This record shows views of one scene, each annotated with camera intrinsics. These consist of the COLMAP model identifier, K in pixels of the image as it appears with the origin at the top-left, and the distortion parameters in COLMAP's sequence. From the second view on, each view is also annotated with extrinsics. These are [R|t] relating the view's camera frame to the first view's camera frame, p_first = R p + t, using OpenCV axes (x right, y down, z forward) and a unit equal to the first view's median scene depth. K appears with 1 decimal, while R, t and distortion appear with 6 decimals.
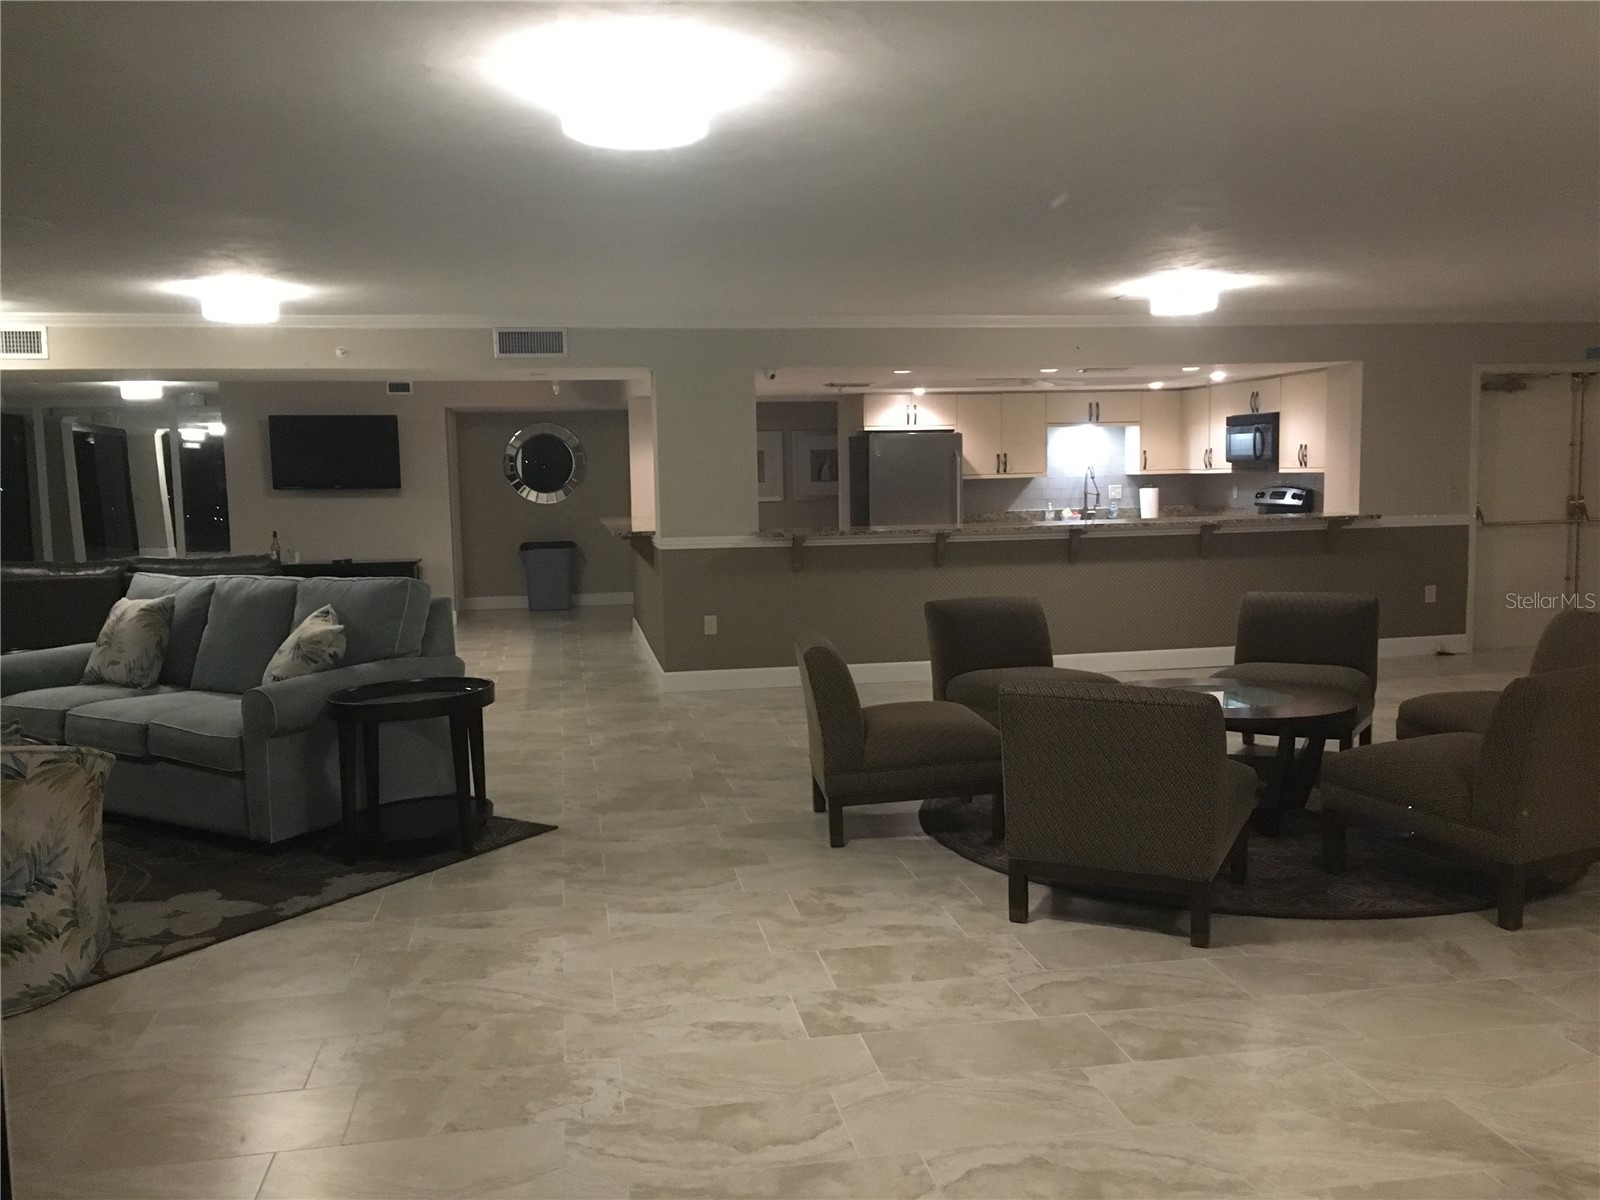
lens RADIAL K [[1347.7, 0, 808.8], [0, 1347.7, 609.5], [0, 0, 1]] dist [0.062191, -0.039907]
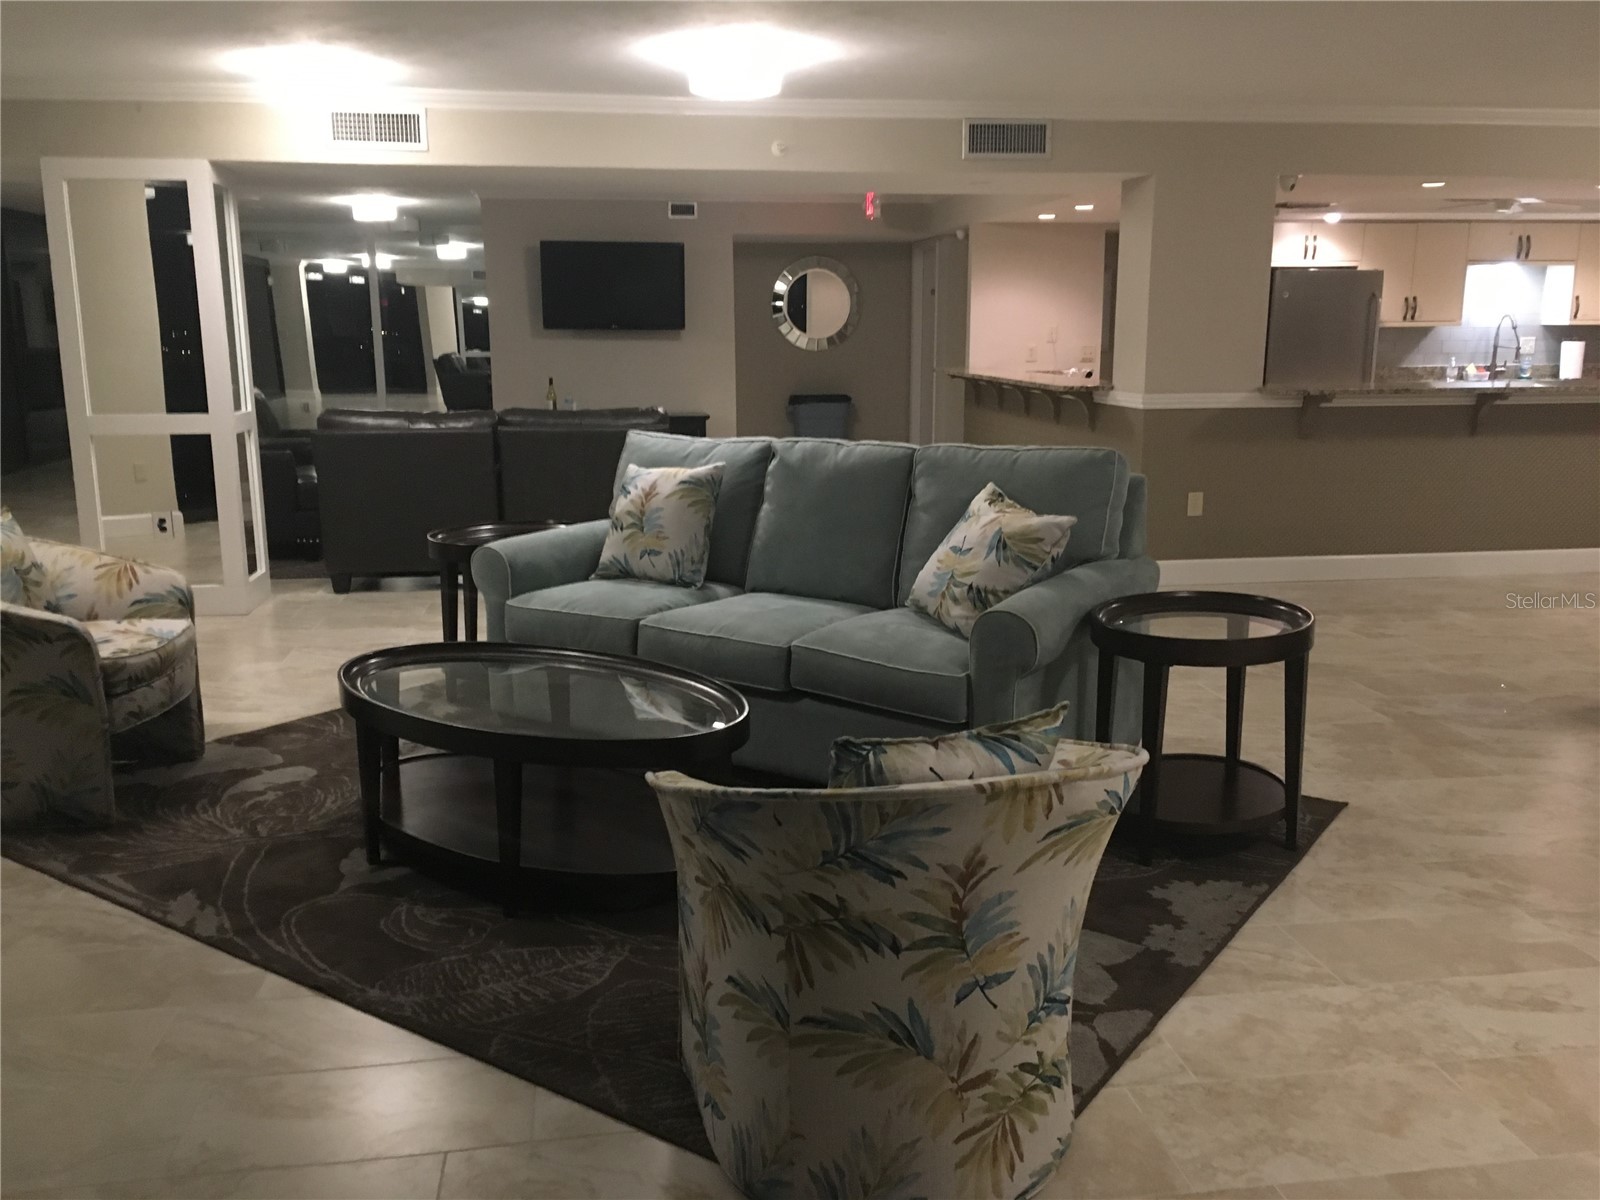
lens RADIAL K [[1347.7, 0, 801.2], [0, 1347.7, 600.2], [0, 0, 1]] dist [0.062191, -0.039907]
pose [[0.999568, 0.022012, -0.019450, -0.291224], [-0.019973, 0.994844, 0.099432, -0.007415], [0.021539, -0.099000, 0.994854, 0.183412]]
